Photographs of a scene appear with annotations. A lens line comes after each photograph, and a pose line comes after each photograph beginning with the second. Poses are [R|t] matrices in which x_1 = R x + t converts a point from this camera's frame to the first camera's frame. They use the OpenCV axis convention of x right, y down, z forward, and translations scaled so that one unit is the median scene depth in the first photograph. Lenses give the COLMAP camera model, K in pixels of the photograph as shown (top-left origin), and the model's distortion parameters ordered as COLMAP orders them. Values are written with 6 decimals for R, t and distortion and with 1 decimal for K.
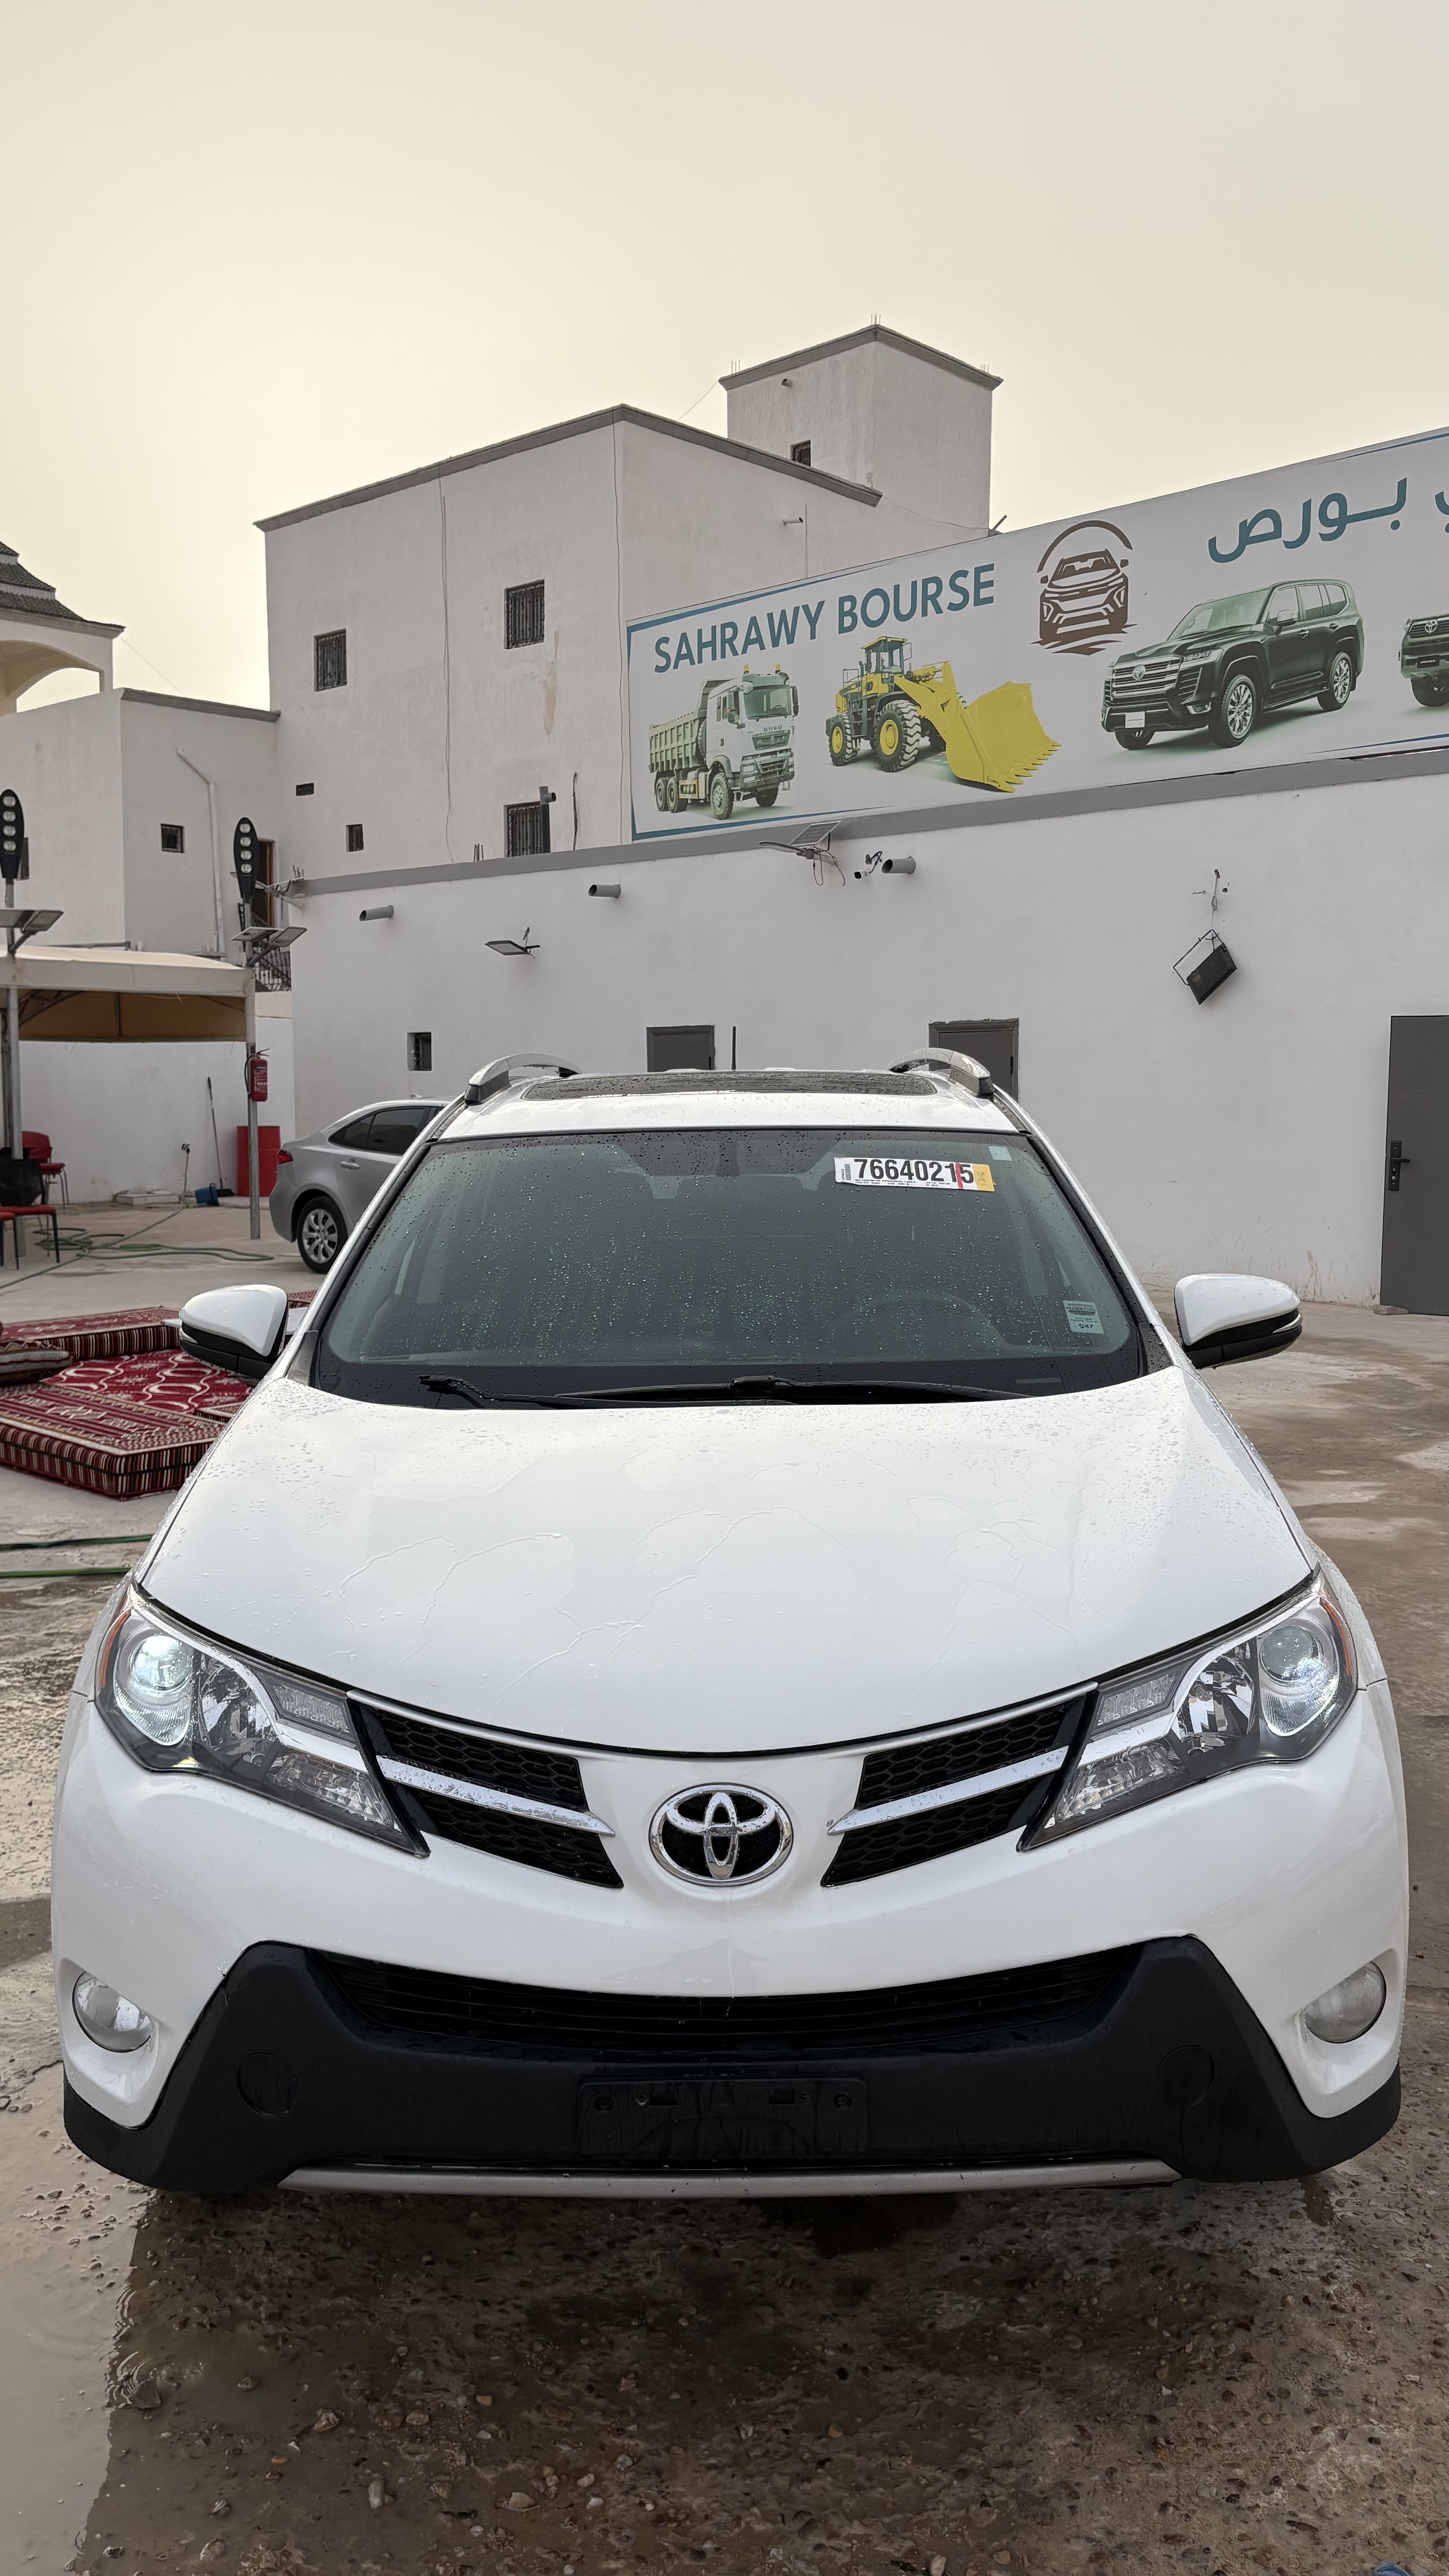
lens RADIAL K [[1971.2, 0, 735.2], [0, 1971.2, 1287.8], [0, 0, 1]] dist [0.011620, -0.012294]
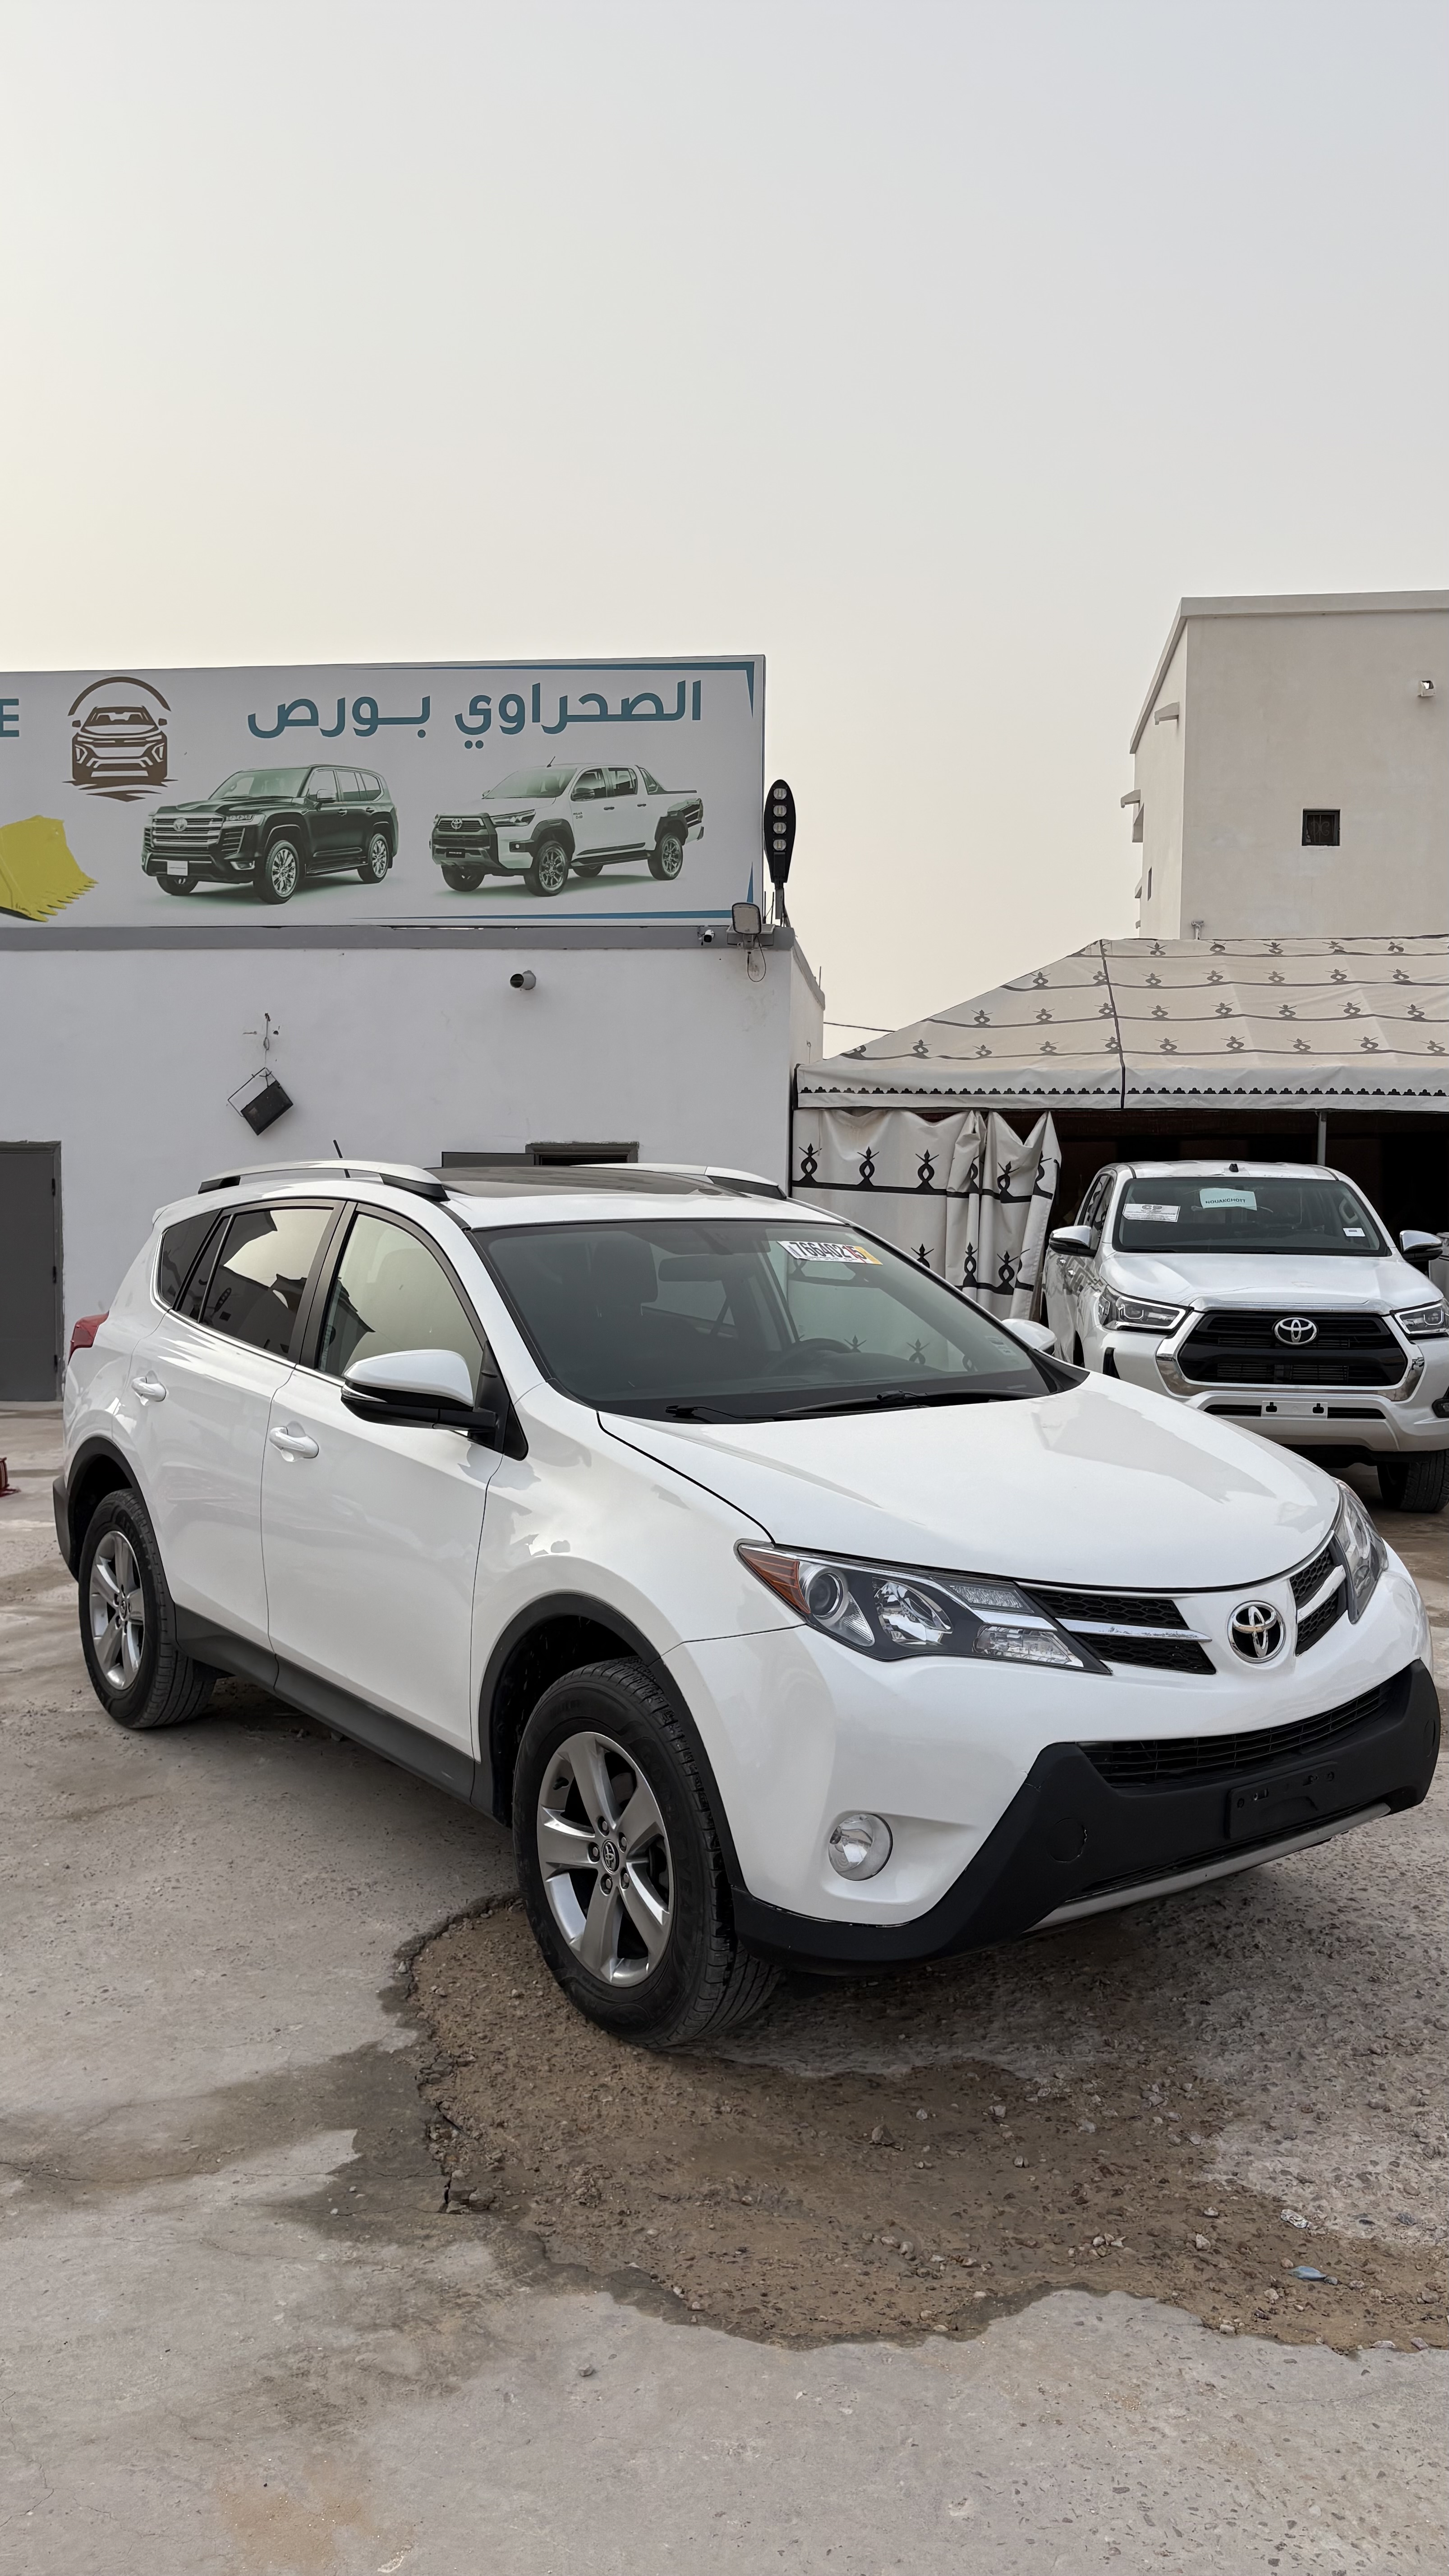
lens RADIAL K [[1971.2, 0, 727.5], [0, 1971.2, 1286.5], [0, 0, 1]] dist [0.011620, -0.012294]
pose [[0.795875, -0.012625, 0.605330, -0.215846], [0.054022, 0.997276, -0.050227, 0.007732], [-0.603047, 0.072675, 0.794388, -0.010543]]
